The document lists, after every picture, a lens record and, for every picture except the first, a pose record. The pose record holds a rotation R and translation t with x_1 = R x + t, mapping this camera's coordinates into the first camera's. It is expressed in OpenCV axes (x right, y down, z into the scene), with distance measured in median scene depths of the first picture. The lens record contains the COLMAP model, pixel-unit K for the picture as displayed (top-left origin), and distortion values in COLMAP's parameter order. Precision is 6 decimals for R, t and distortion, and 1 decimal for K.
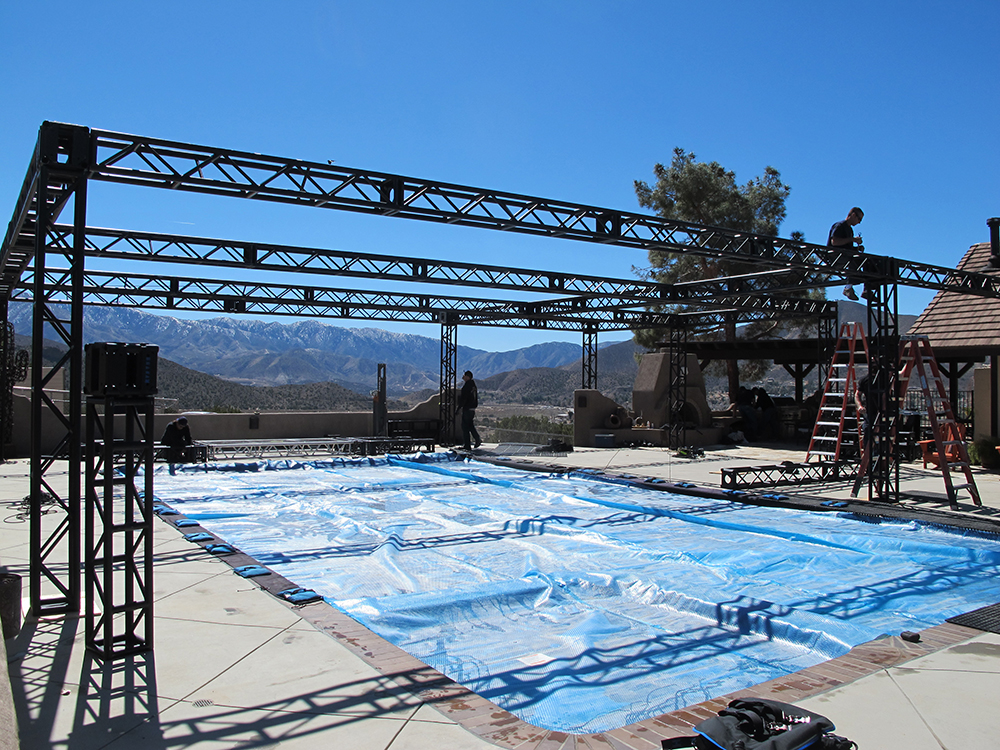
lens RADIAL K [[834.5, 0, 490.1], [0, 834.5, 347.6], [0, 0, 1]] dist [-0.099817, 0.008867]
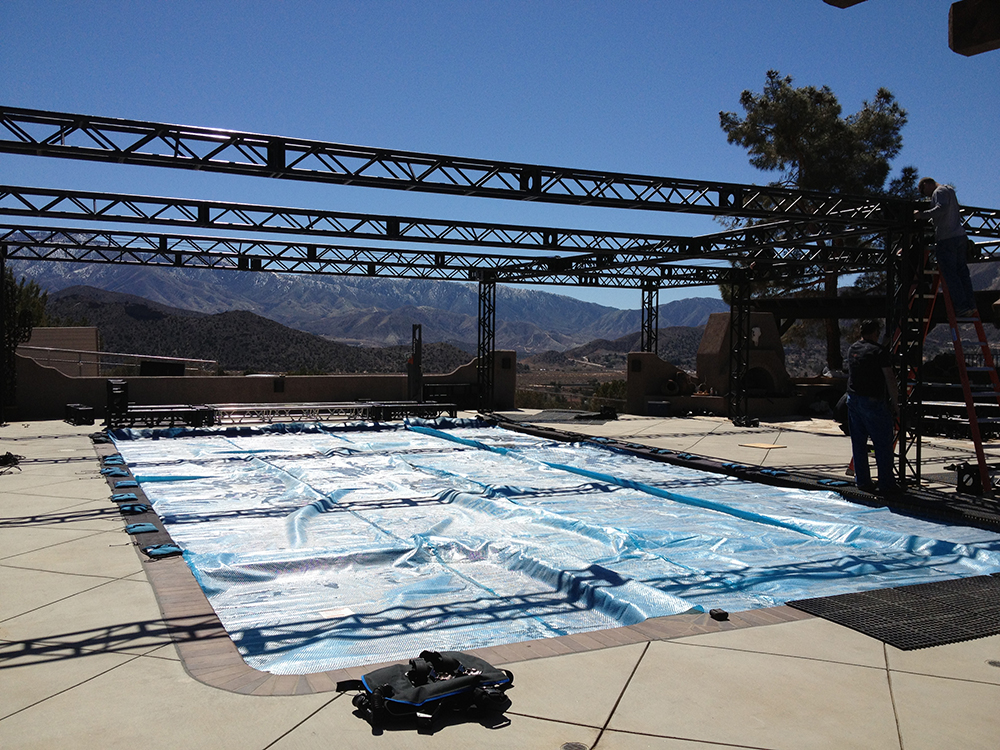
lens RADIAL K [[923.4, 0, 499.1], [0, 923.4, 377.0], [0, 0, 1]] dist [0.078127, 0.000000]
pose [[0.991409, 0.007494, -0.130587, 0.099688], [0.002719, 0.996961, 0.077855, -0.002652], [0.130773, -0.077541, 0.988375, -0.028433]]
